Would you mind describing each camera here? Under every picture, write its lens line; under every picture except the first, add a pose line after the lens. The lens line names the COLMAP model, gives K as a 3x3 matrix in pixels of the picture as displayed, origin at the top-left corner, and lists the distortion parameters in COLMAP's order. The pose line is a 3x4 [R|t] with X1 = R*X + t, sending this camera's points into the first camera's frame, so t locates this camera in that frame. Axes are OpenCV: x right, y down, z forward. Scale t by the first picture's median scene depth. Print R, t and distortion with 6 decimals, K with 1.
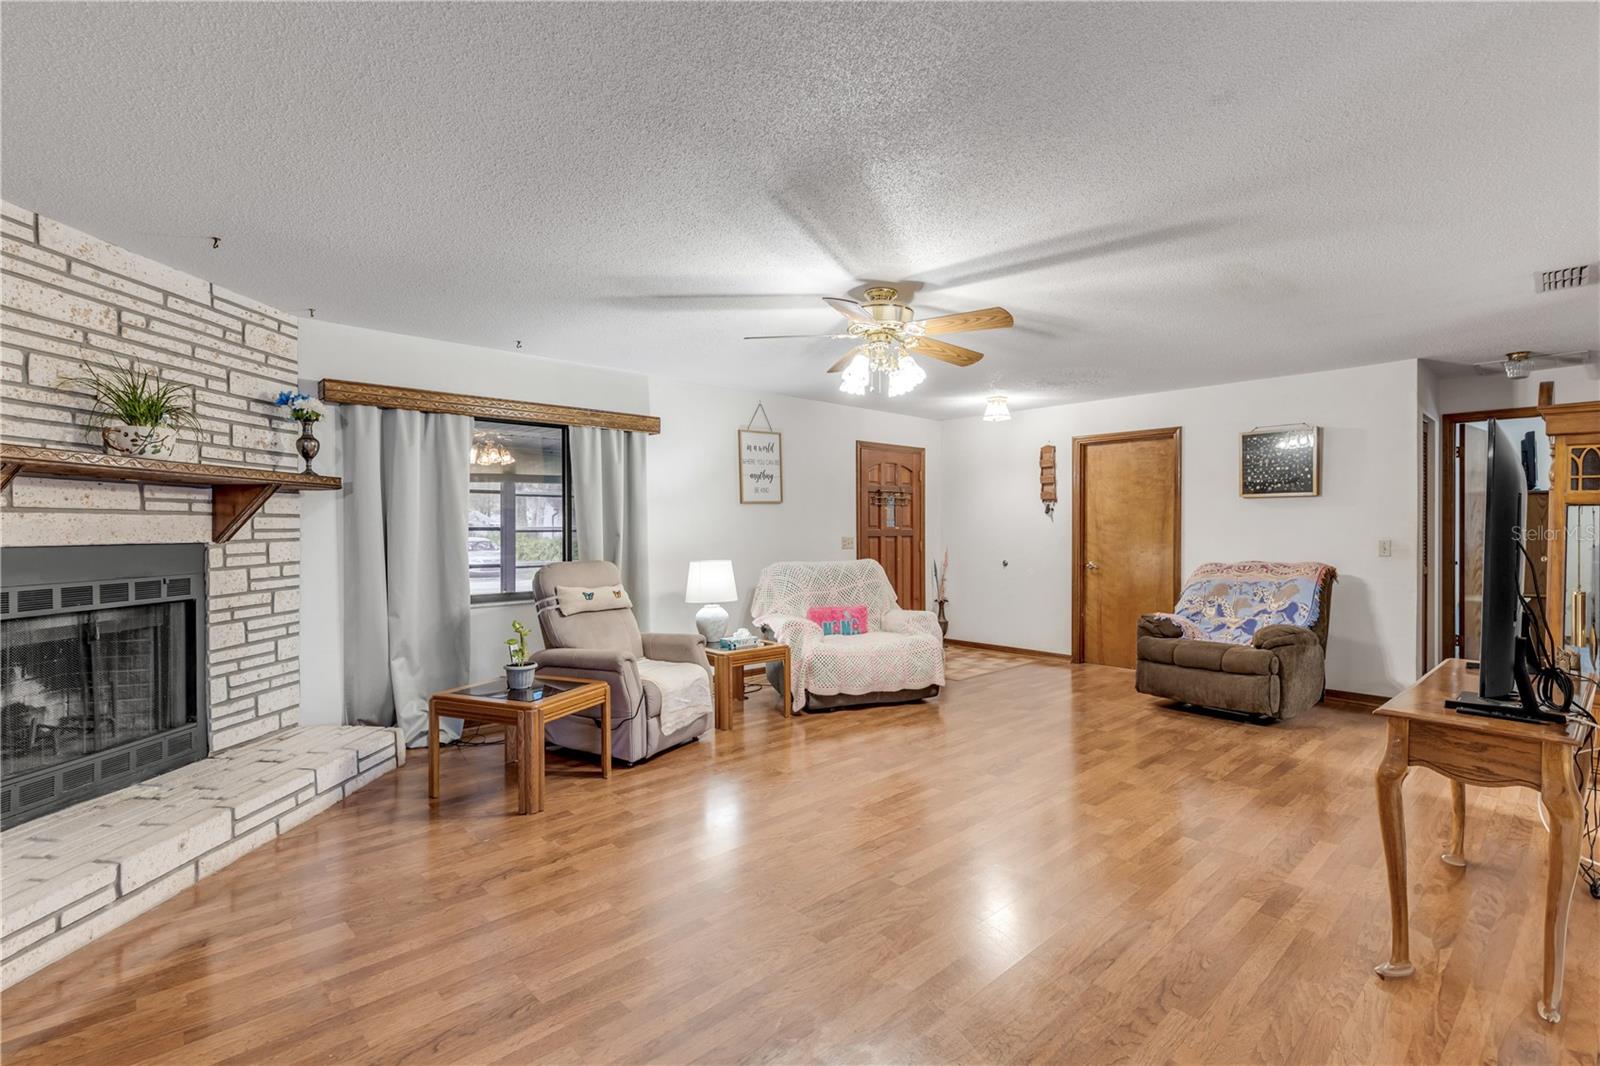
lens RADIAL K [[729.2, 0, 795.9], [0, 729.2, 532.6], [0, 0, 1]] dist [0.006581, -0.000676]
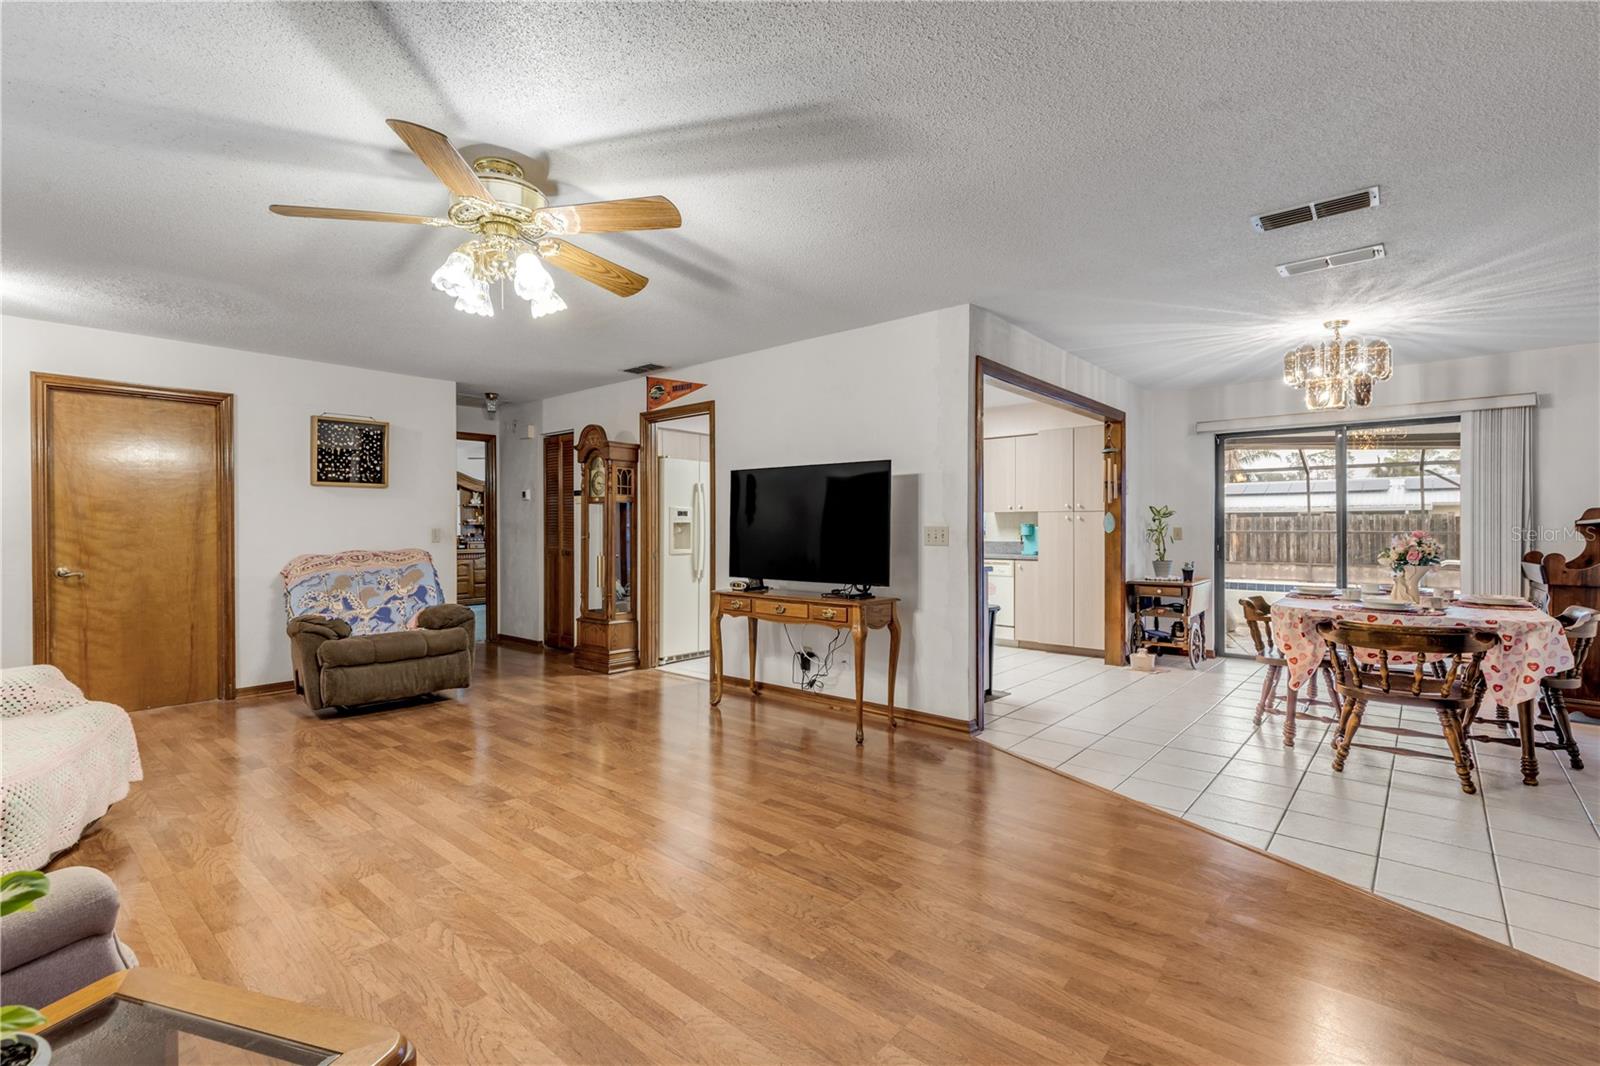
lens RADIAL K [[729.2, 0, 795.9], [0, 729.2, 532.6], [0, 0, 1]] dist [0.006581, -0.000676]
pose [[-0.109882, -0.003729, 0.993938, -0.607914], [0.012768, 0.999905, 0.005163, 0.025381], [-0.993863, 0.013258, -0.109824, 0.768480]]
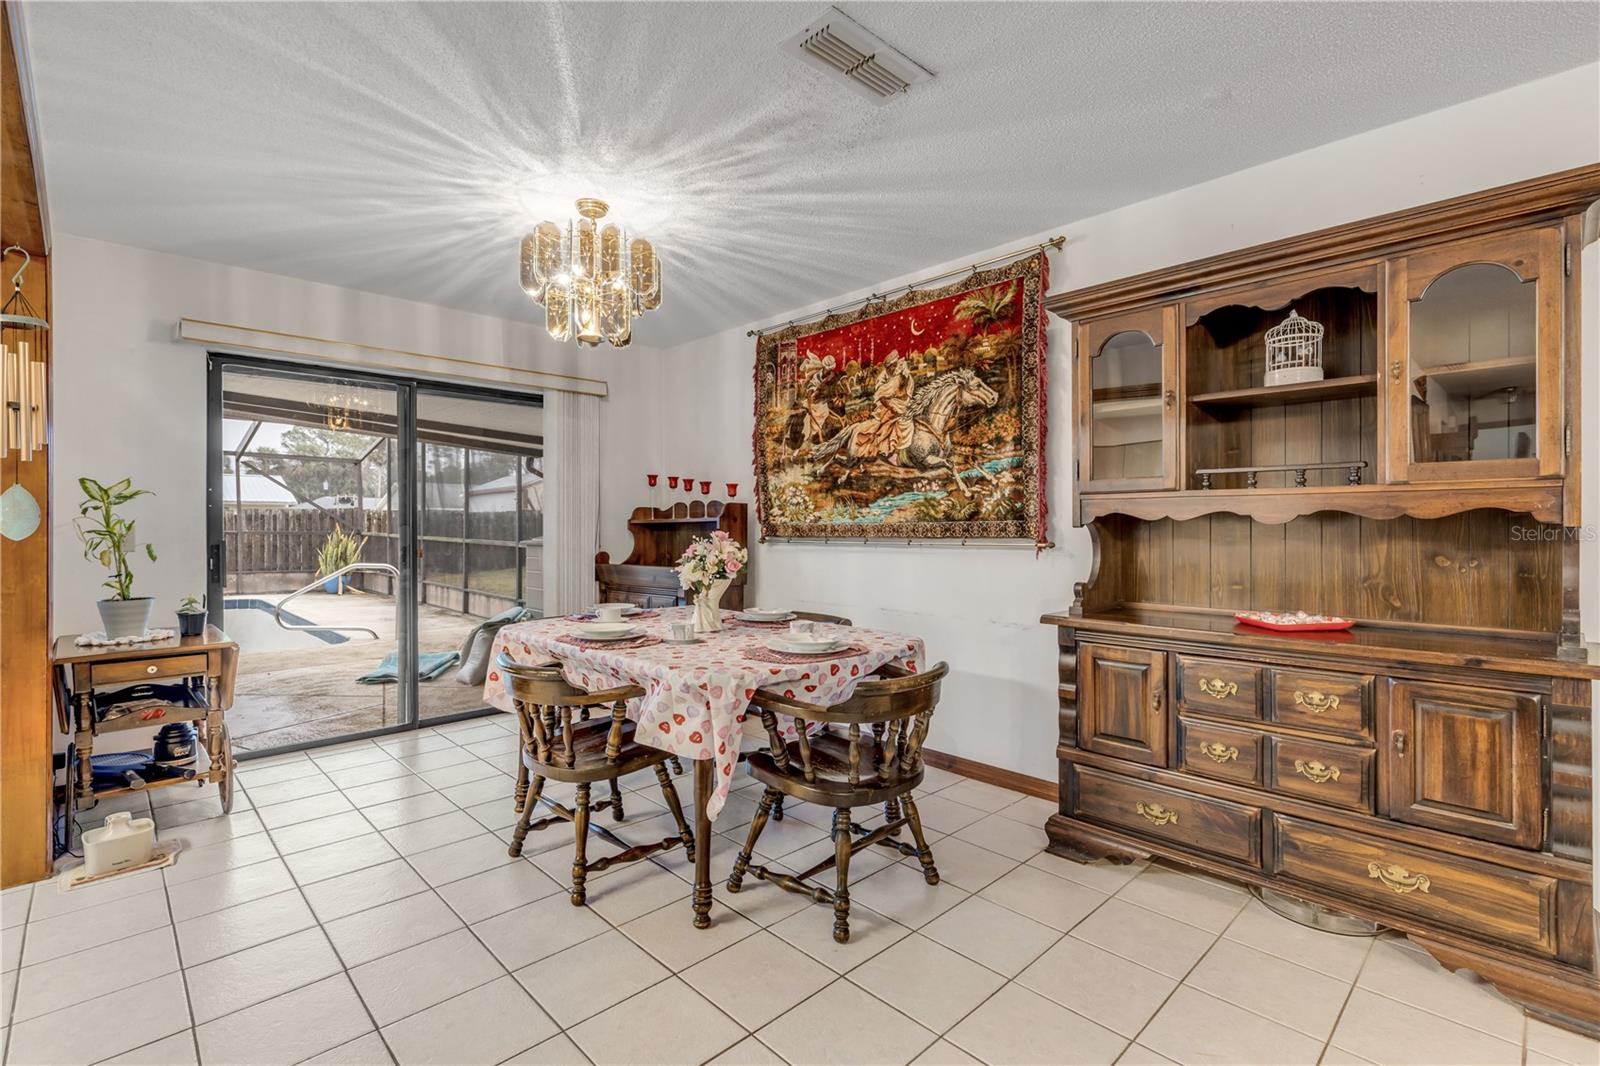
lens RADIAL K [[724.8, 0, 798.6], [0, 724.8, 529.5], [0, 0, 1]] dist [0.005557, -0.001049]
pose [[-0.999750, 0.001012, -0.022348, 0.302665], [0.000651, 0.999869, 0.016142, 0.025794], [0.022362, 0.016124, -0.999620, 0.519608]]
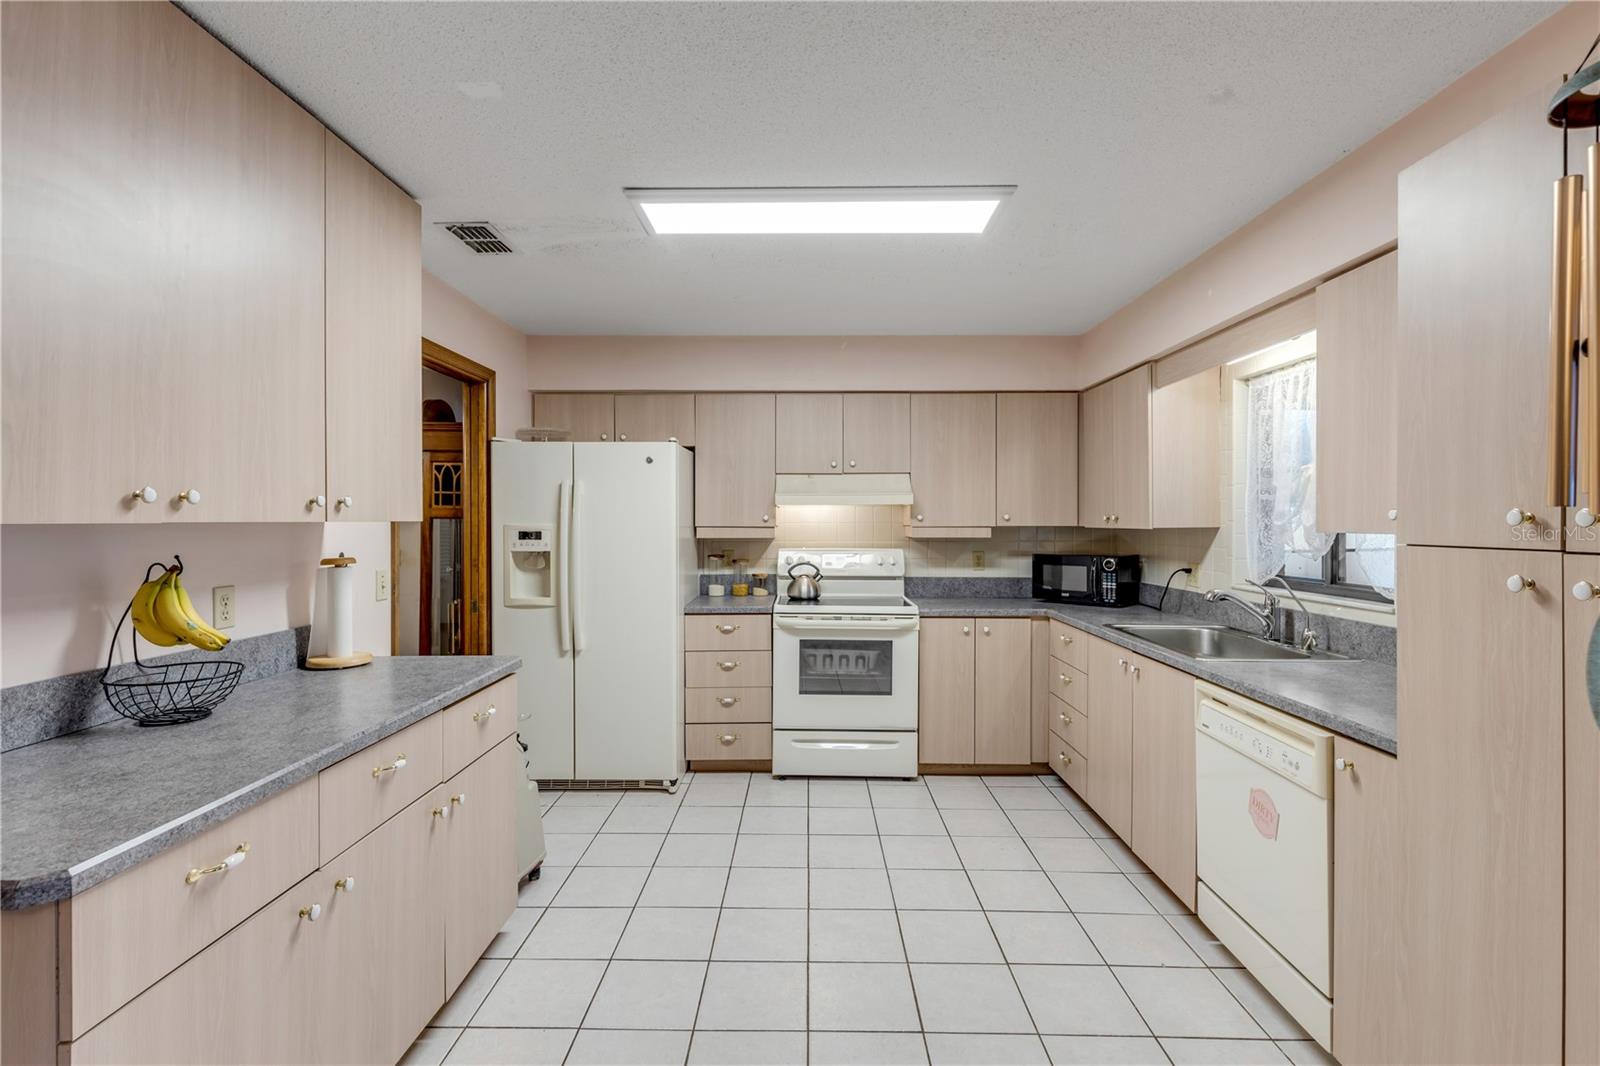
lens RADIAL K [[732.8, 0, 795.9], [0, 732.8, 525.4], [0, 0, 1]] dist [0.008302, -0.000646]
pose [[0.689684, -0.005736, 0.724088, 0.649558], [0.009620, 0.999953, -0.001242, -0.022464], [-0.724046, 0.007822, 0.689707, -0.091894]]
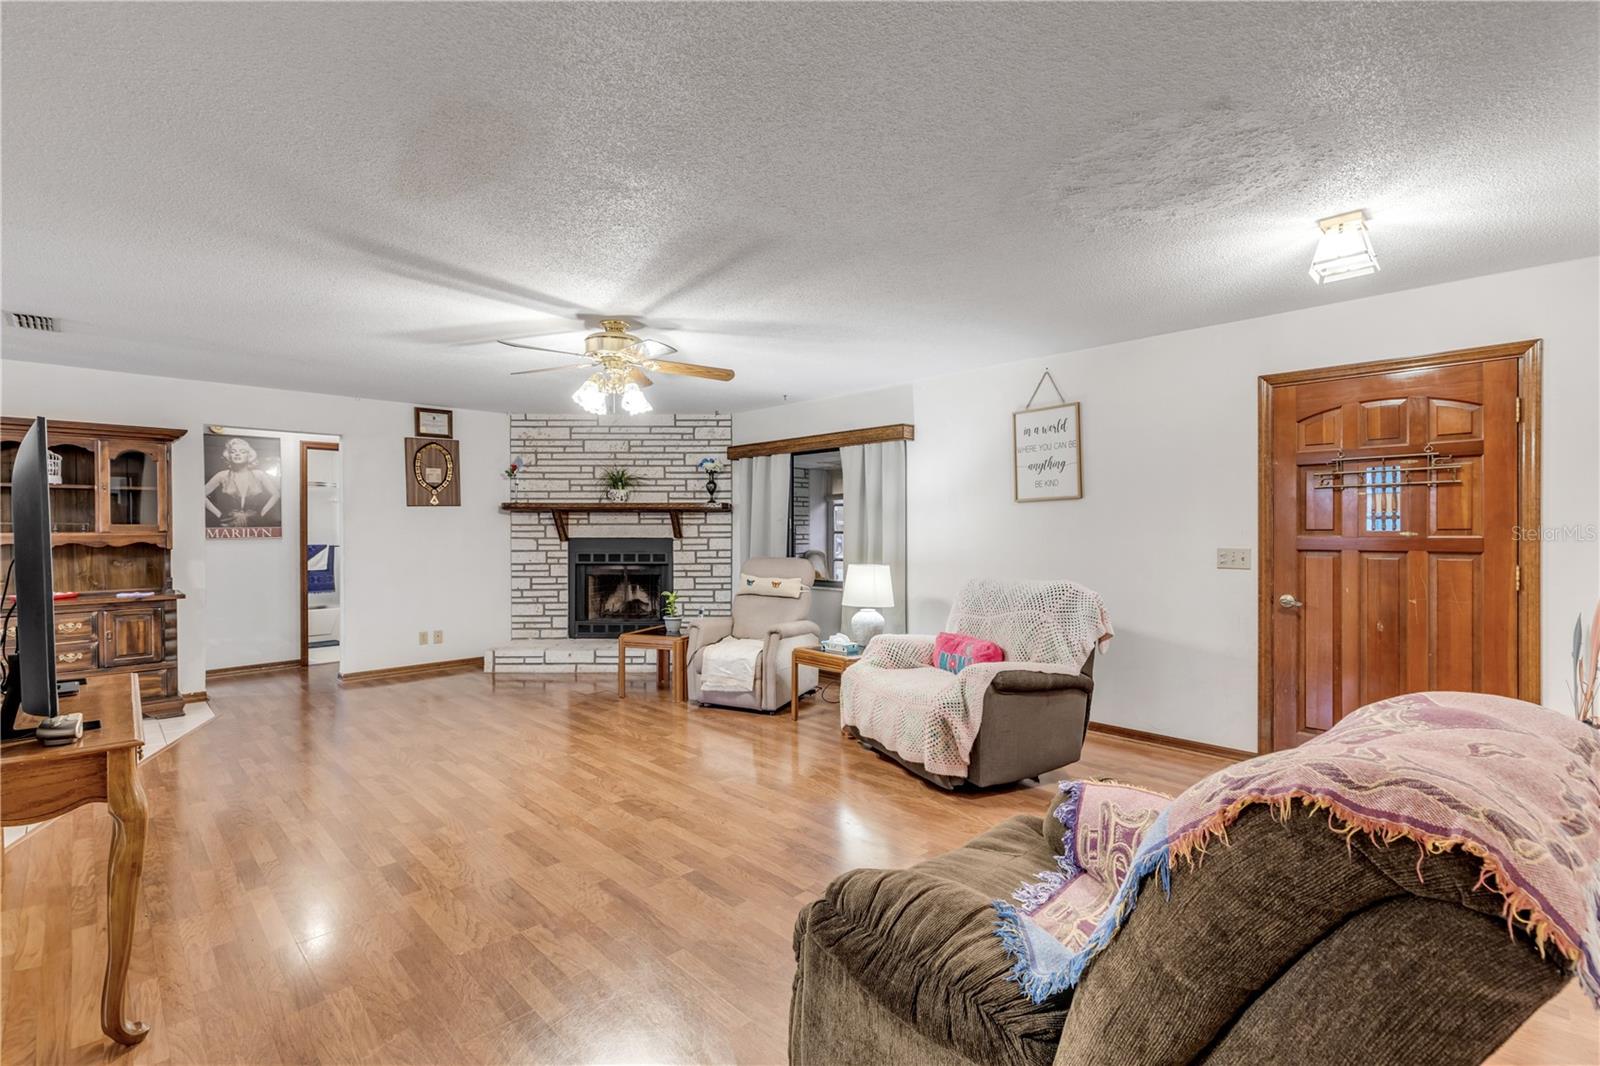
lens RADIAL K [[724.8, 0, 798.6], [0, 724.8, 529.5], [0, 0, 1]] dist [0.005557, -0.001049]
pose [[0.031438, 0.001067, -0.999505, 1.210030], [-0.006294, 0.999980, 0.000870, -0.013602], [0.999486, 0.006264, 0.031444, 1.209883]]
